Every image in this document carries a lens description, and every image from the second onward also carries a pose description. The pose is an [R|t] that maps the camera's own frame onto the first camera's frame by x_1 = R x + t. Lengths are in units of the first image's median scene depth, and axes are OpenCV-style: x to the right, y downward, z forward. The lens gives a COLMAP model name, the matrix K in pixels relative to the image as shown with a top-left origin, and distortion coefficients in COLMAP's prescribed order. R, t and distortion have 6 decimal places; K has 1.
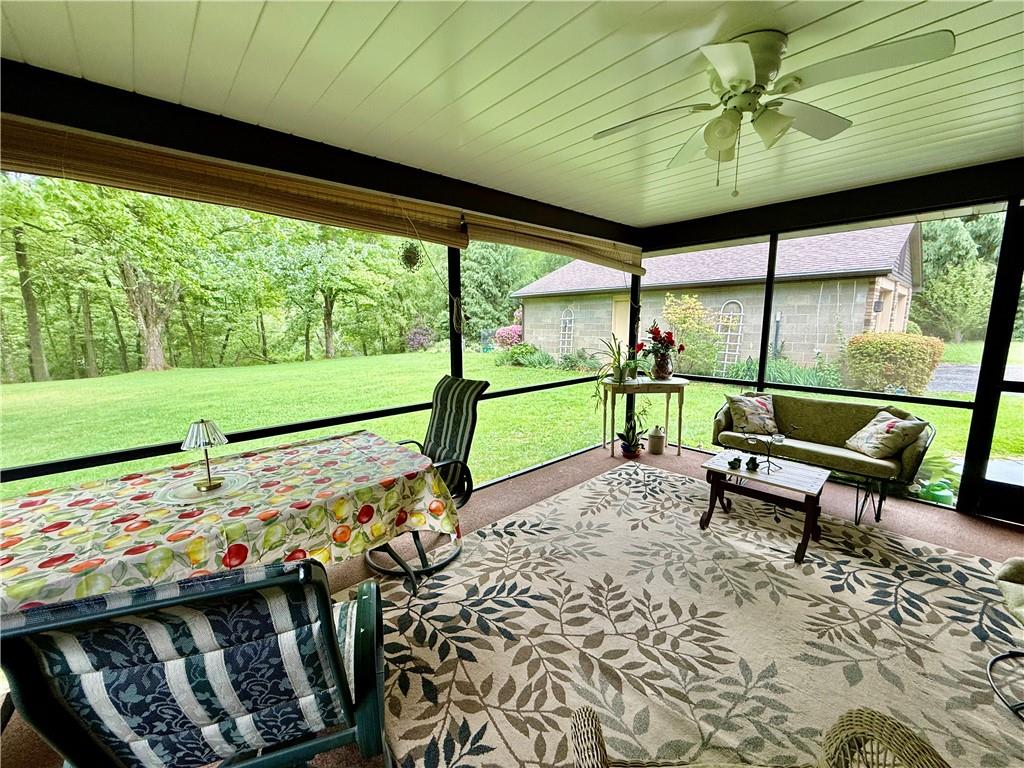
lens RADIAL K [[402.6, 0, 512.0], [0, 402.6, 384.0], [0, 0, 1]] dist [0.002777, 0.000151]
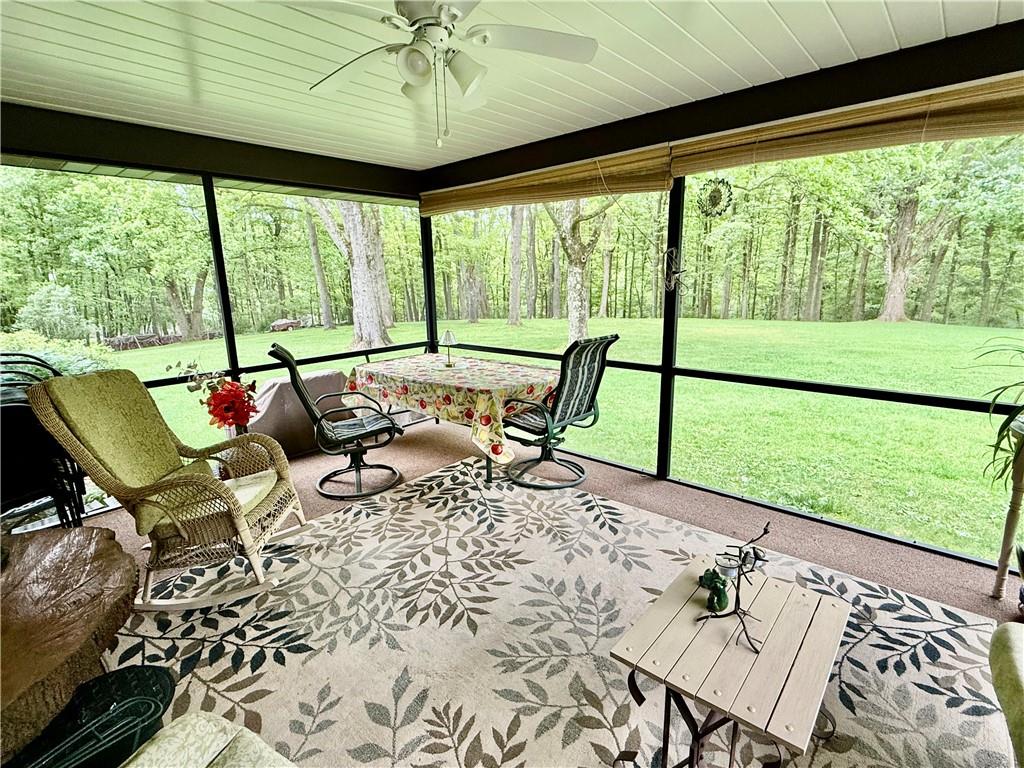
lens RADIAL K [[502.9, 0, 512.0], [0, 502.9, 384.0], [0, 0, 1]] dist [-0.000495, -0.000021]
pose [[0.099118, 0.217601, -0.970992, 1.424465], [-0.133493, 0.969884, 0.203726, -0.166374], [0.986081, 0.109428, 0.125181, 0.872706]]
